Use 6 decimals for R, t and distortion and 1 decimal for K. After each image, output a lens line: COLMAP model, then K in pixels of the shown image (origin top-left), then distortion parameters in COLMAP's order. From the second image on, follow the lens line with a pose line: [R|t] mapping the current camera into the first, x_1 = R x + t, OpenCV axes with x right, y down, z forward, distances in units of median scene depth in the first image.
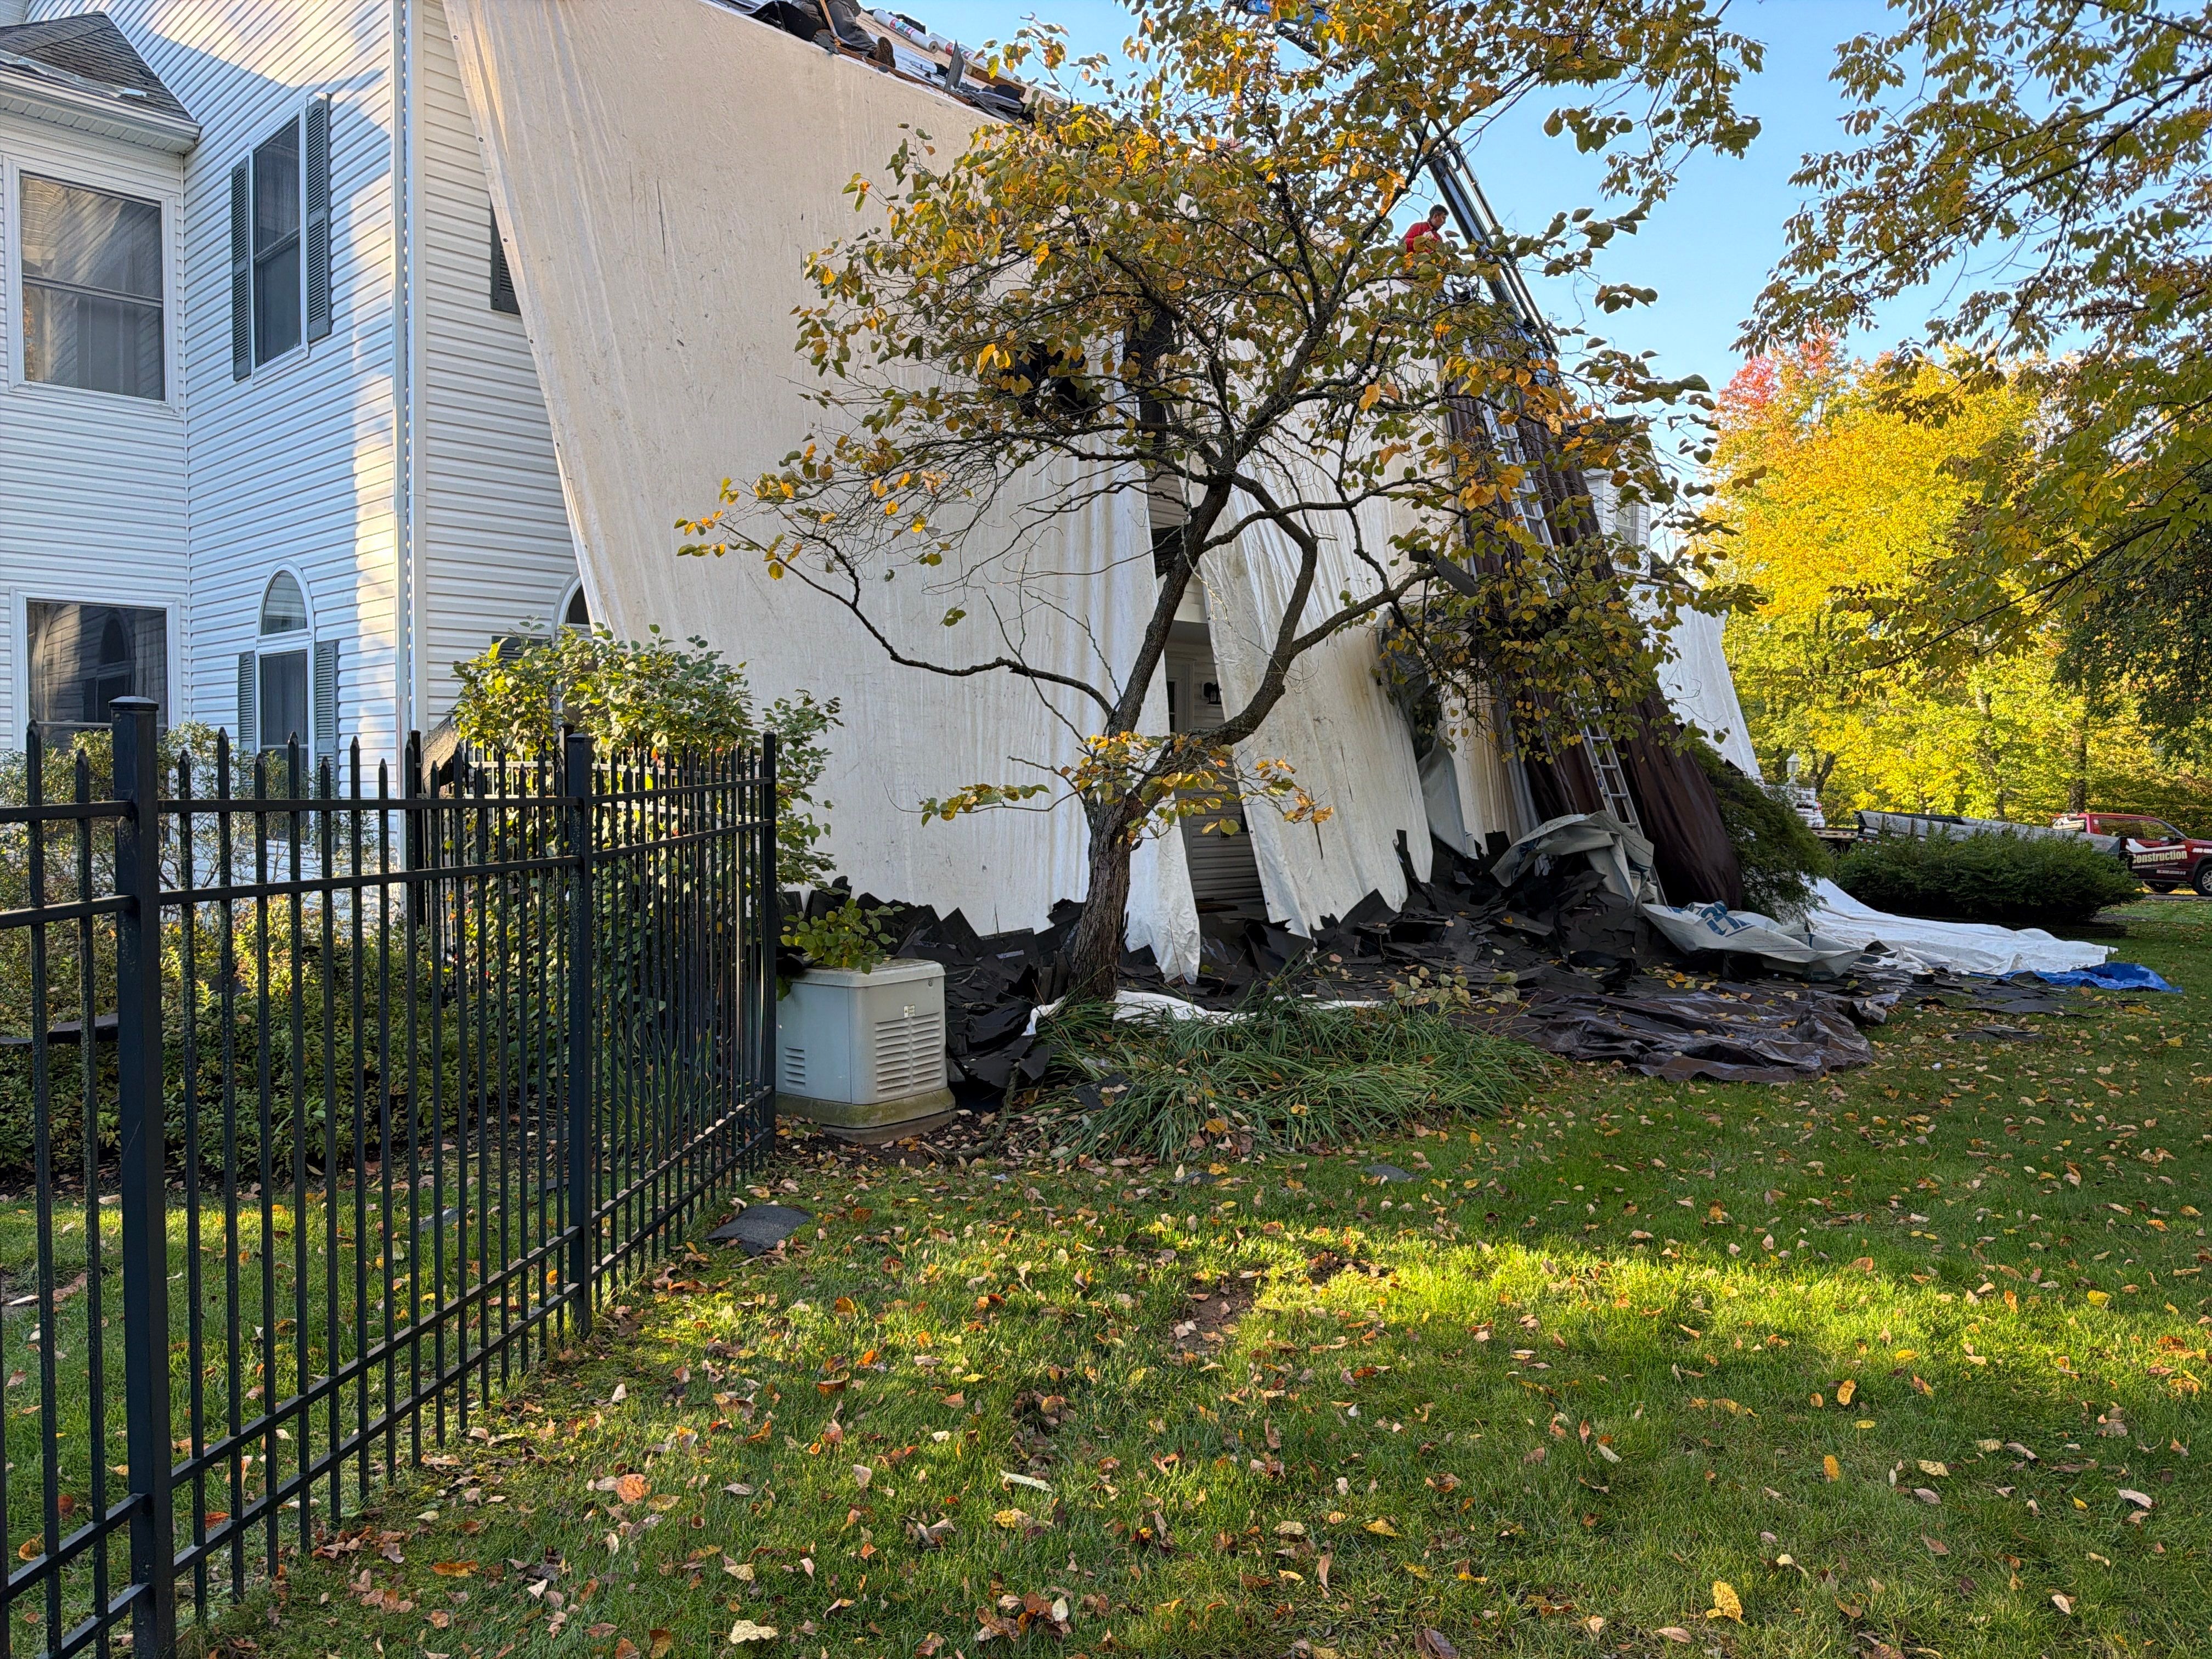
lens RADIAL K [[1528.1, 0, 1106.0], [0, 1528.1, 829.5], [0, 0, 1]] dist [0.031290, -0.041452]
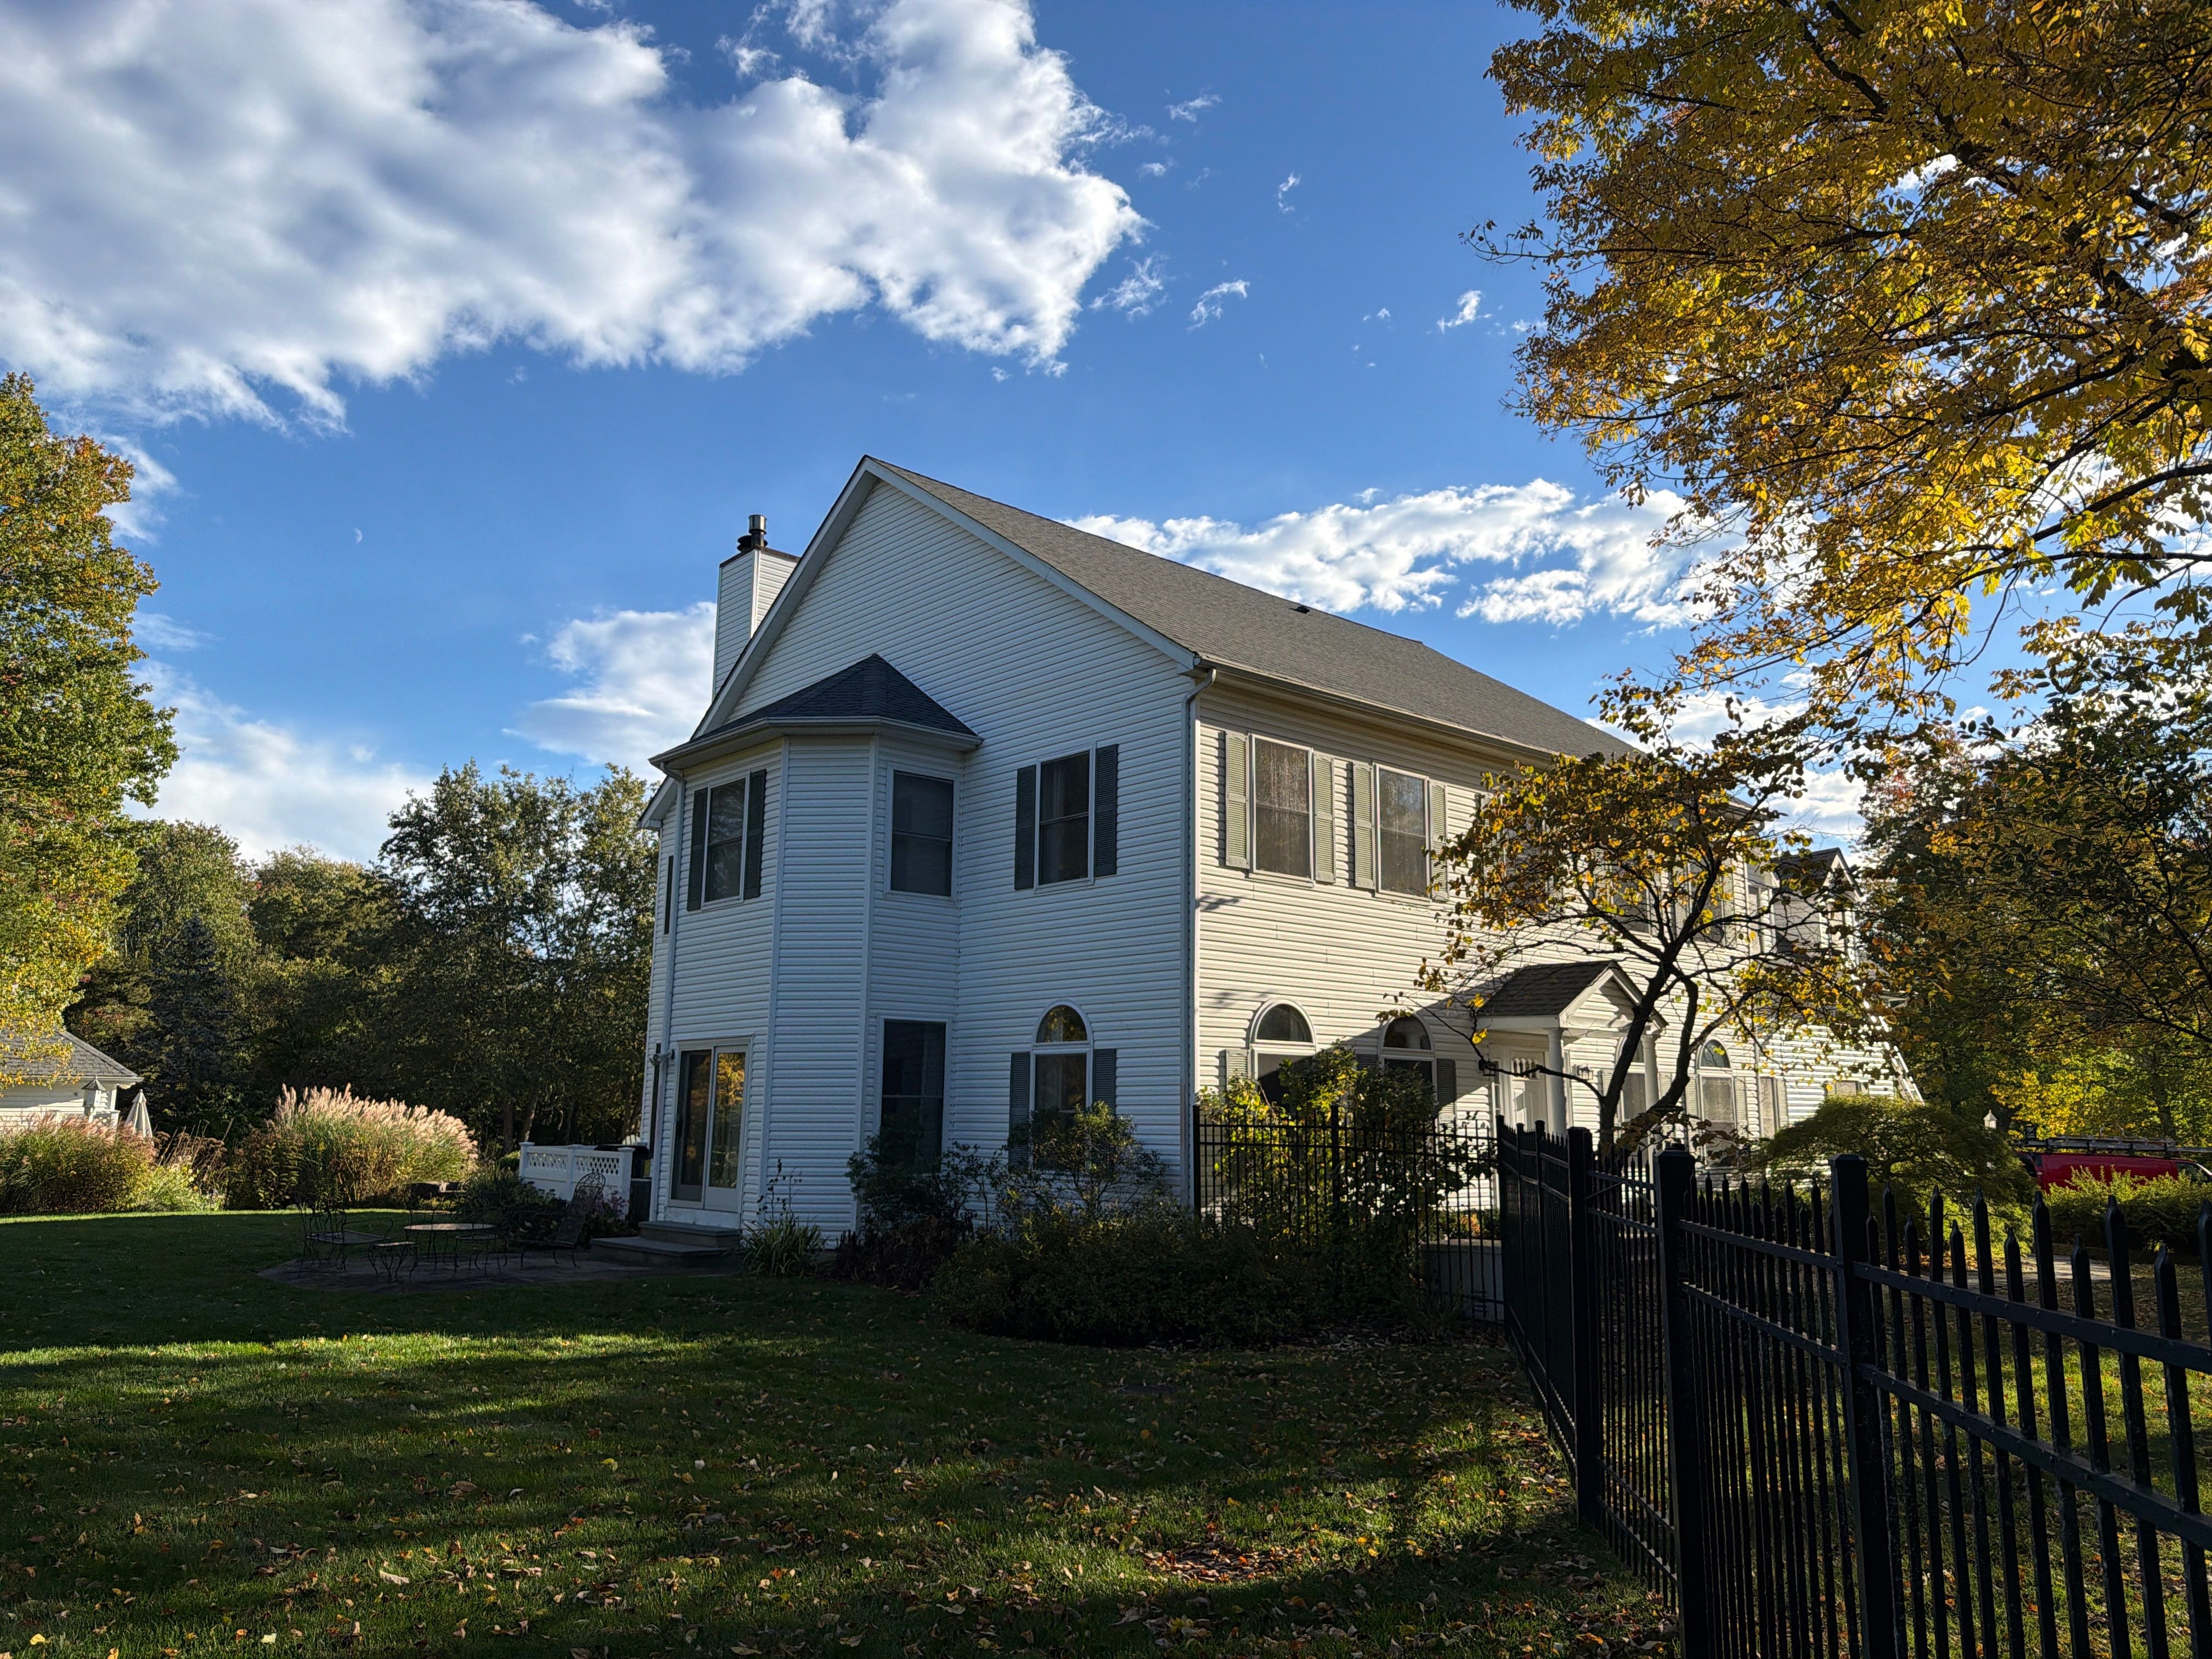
lens RADIAL K [[1528.1, 0, 1106.0], [0, 1528.1, 829.5], [0, 0, 1]] dist [0.031290, -0.041452]
pose [[0.989886, -0.019558, -0.140514, -0.217044], [-0.014437, 0.971422, -0.236920, 0.035143], [0.141132, 0.236552, 0.961314, -0.565544]]
